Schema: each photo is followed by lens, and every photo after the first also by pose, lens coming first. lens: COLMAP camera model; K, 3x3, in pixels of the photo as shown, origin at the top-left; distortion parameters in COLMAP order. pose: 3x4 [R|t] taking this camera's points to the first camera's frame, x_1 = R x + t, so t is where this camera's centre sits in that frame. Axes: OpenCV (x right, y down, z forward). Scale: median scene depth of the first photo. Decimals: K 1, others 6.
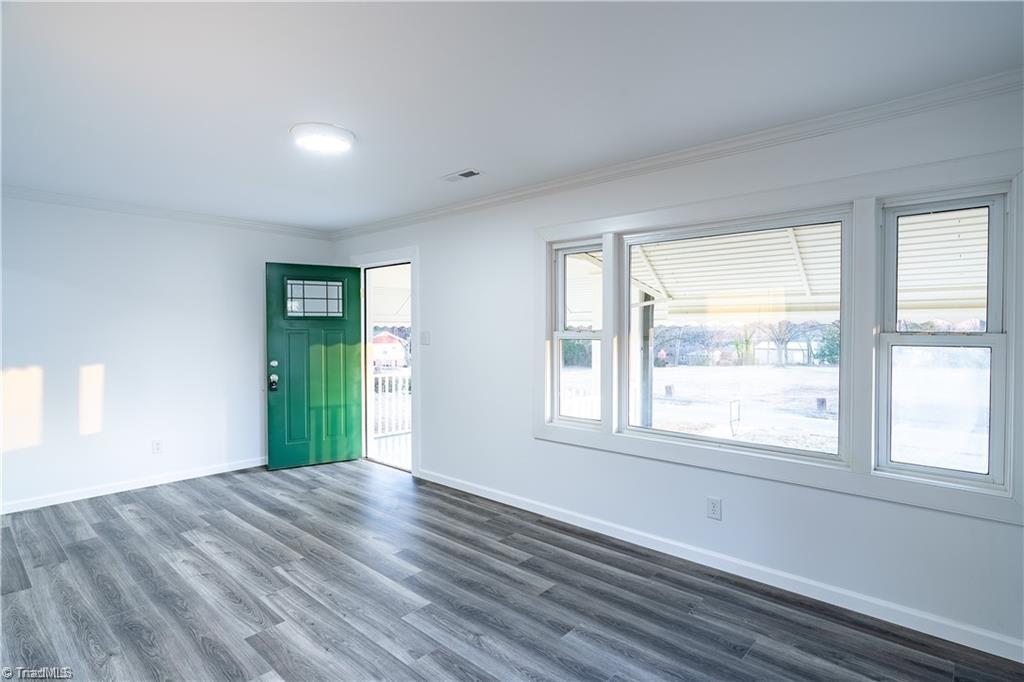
lens RADIAL K [[521.7, 0, 511.0], [0, 521.7, 342.2], [0, 0, 1]] dist [-0.004931, 0.003342]
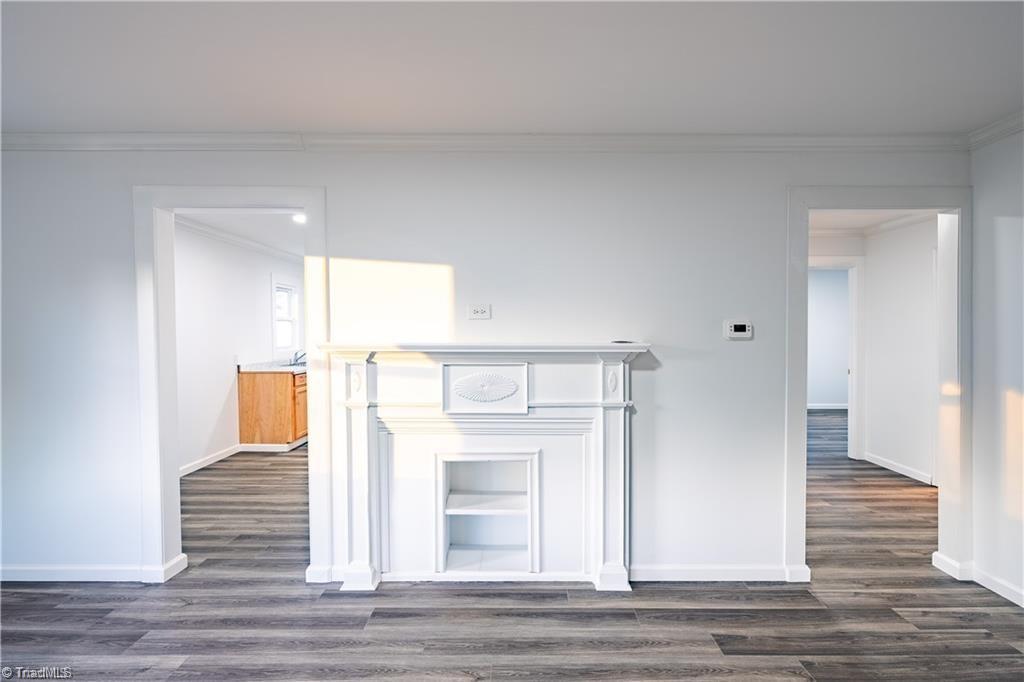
lens RADIAL K [[521.7, 0, 515.7], [0, 521.7, 340.0], [0, 0, 1]] dist [-0.004931, 0.003342]
pose [[-0.738882, 0.007558, -0.673792, -0.146294], [-0.015399, 0.999487, 0.028098, -0.027371], [0.673659, 0.031137, -0.738386, 1.317050]]
